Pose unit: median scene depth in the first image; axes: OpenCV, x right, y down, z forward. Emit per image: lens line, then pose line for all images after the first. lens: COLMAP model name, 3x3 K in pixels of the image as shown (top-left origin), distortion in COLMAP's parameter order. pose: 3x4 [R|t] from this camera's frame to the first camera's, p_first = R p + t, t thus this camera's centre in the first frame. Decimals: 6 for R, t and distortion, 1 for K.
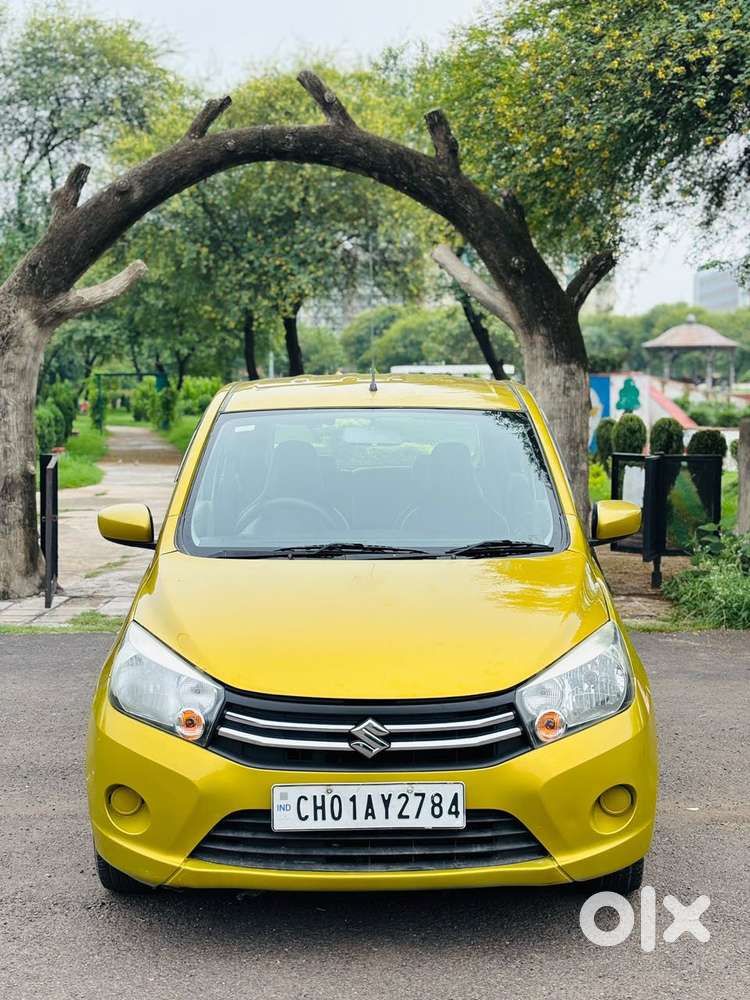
lens RADIAL K [[1493.8, 0, 375.0], [0, 1493.8, 500.0], [0, 0, 1]] dist [0.252247, -1.196482]
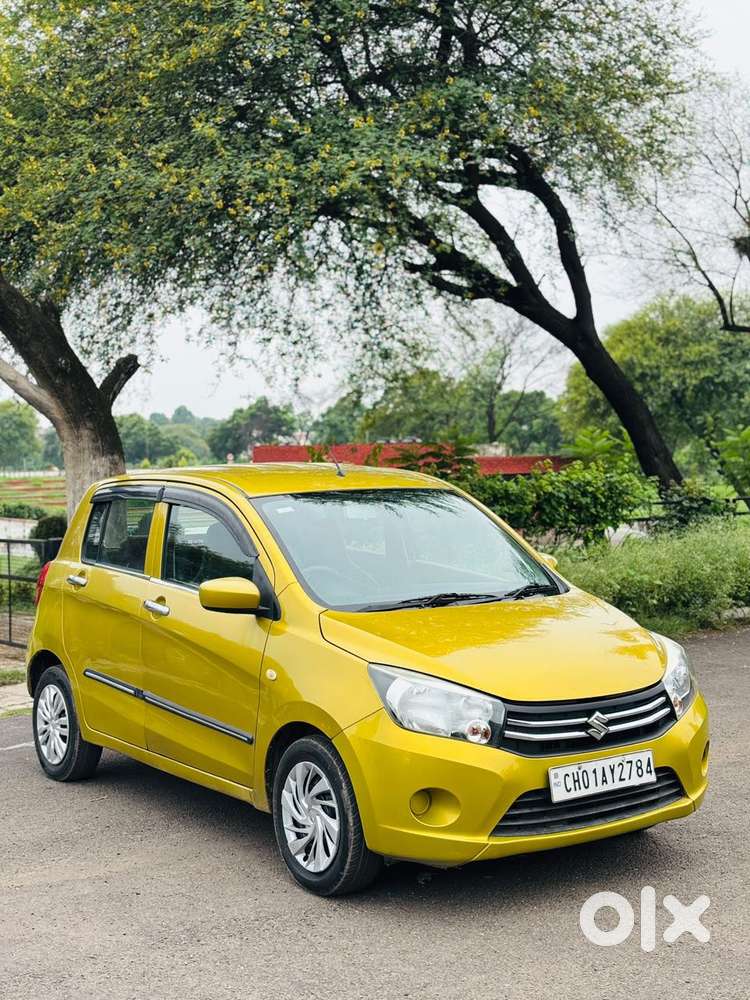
lens RADIAL K [[1493.8, 0, 375.0], [0, 1493.8, 500.0], [0, 0, 1]] dist [0.252247, -1.196482]
pose [[0.824227, -0.031465, 0.565384, -0.930187], [0.065550, 0.997044, -0.040072, -0.004038], [-0.562452, 0.070089, 0.823854, -0.027473]]
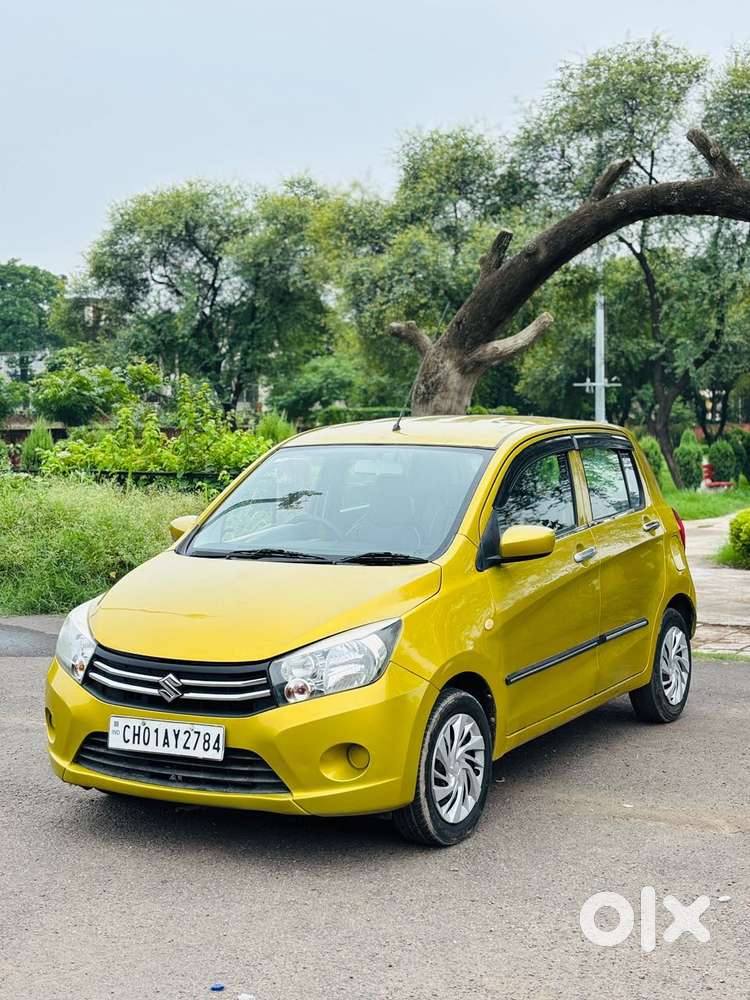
lens RADIAL K [[1493.8, 0, 375.0], [0, 1493.8, 500.0], [0, 0, 1]] dist [0.252247, -1.196482]
pose [[0.867895, 0.024172, -0.496159, 0.820181], [-0.035678, 0.999269, -0.013726, 0.001274], [0.495465, 0.029614, 0.868123, -0.091679]]
